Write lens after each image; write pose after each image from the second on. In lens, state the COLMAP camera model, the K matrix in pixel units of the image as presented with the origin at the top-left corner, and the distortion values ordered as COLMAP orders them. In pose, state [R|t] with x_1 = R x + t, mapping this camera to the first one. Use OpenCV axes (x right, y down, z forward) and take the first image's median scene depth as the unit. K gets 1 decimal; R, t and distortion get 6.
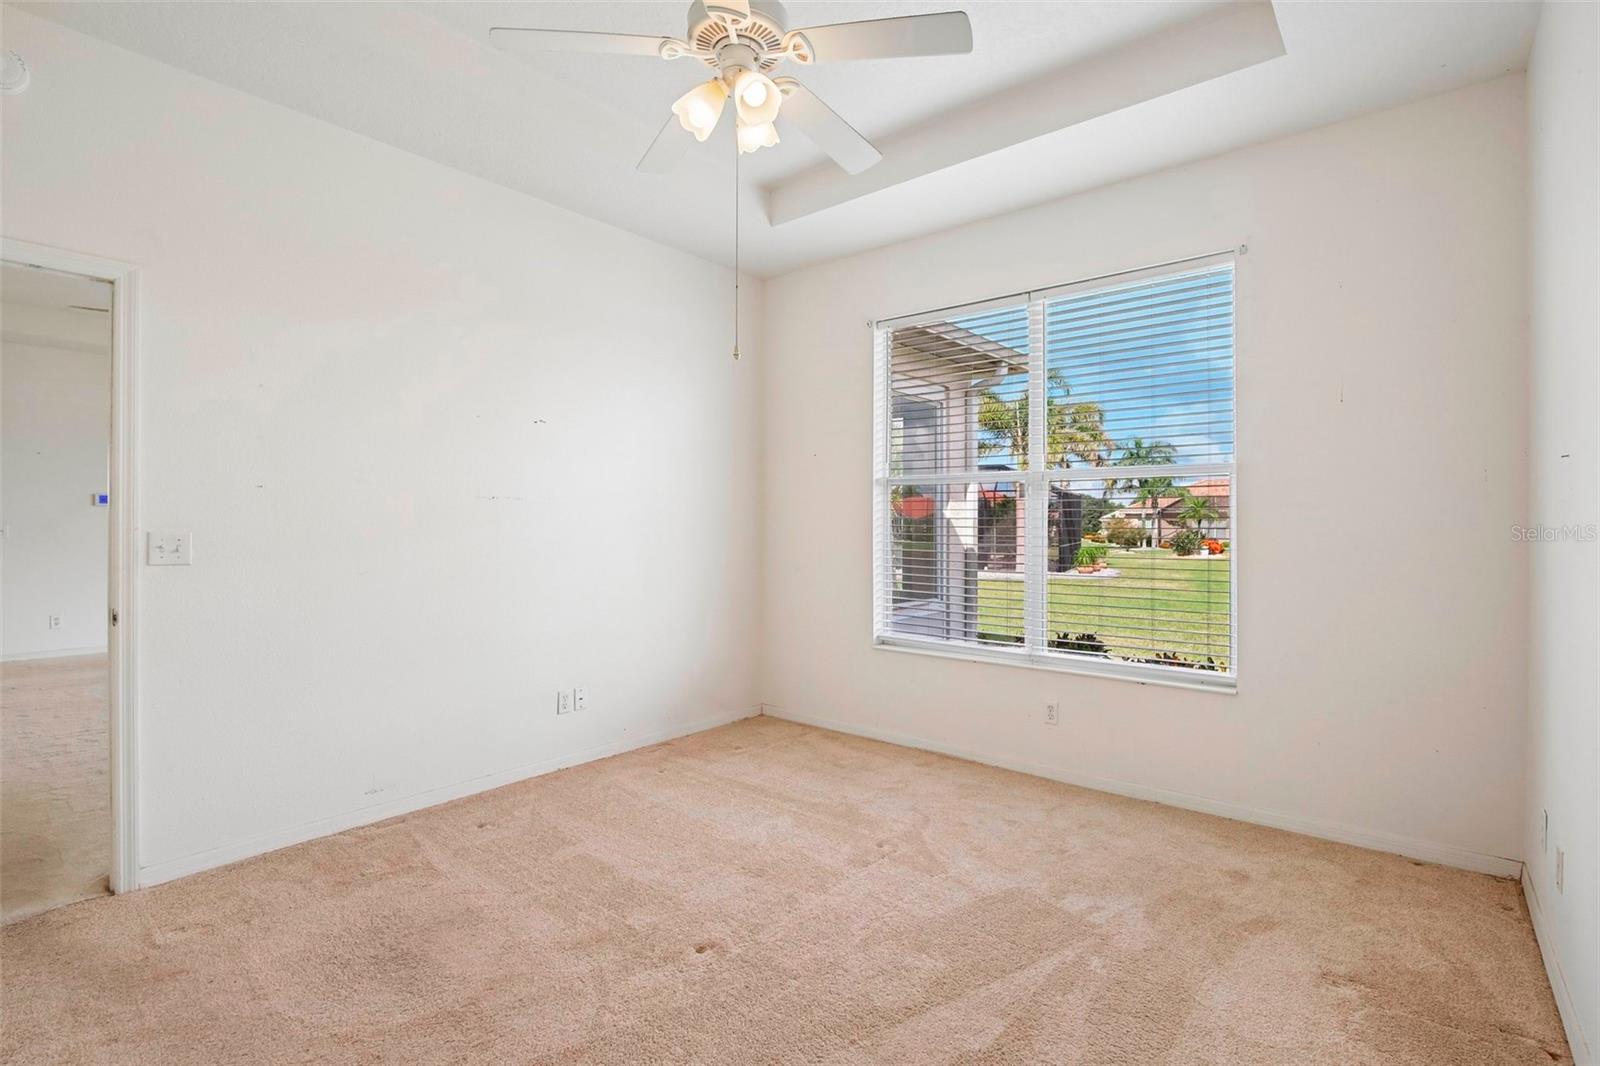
lens RADIAL K [[735.9, 0, 800.4], [0, 735.9, 528.3], [0, 0, 1]] dist [-0.033191, 0.012488]
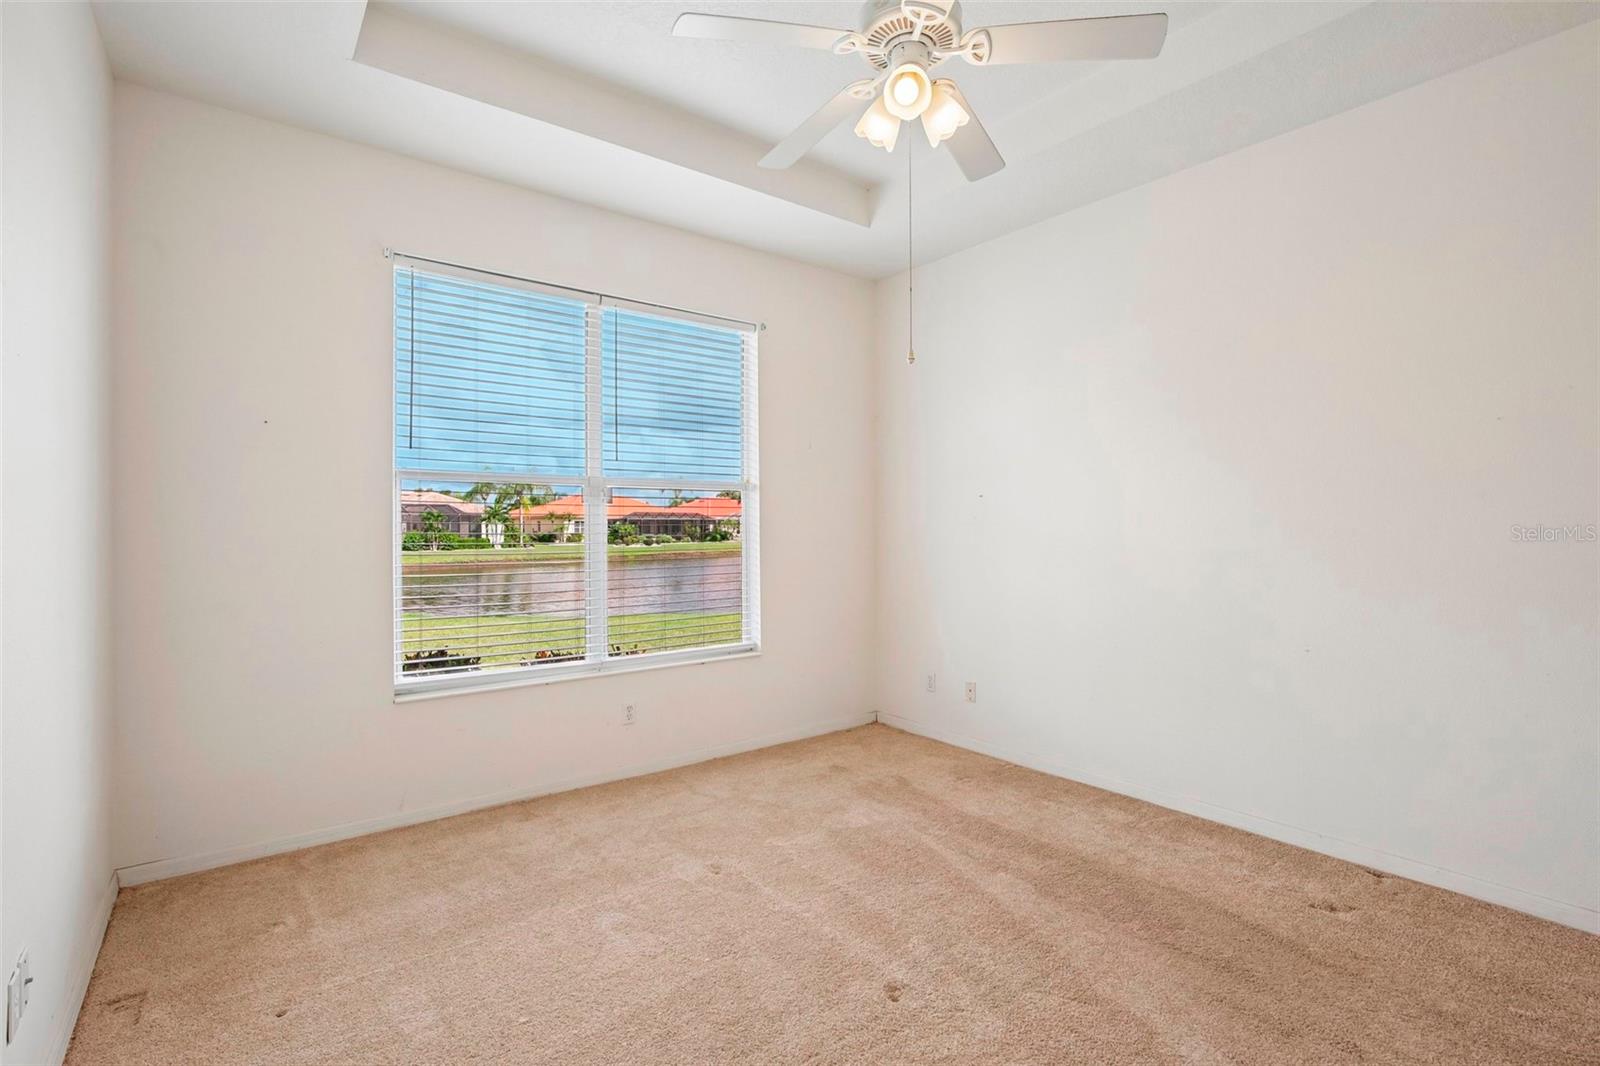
lens RADIAL K [[735.9, 0, 817.0], [0, 735.9, 539.8], [0, 0, 1]] dist [-0.033191, 0.012488]
pose [[0.200668, -0.015761, 0.979532, -0.597621], [0.006241, 0.999871, 0.014810, -0.006342], [-0.979639, 0.003142, 0.200741, 0.520159]]
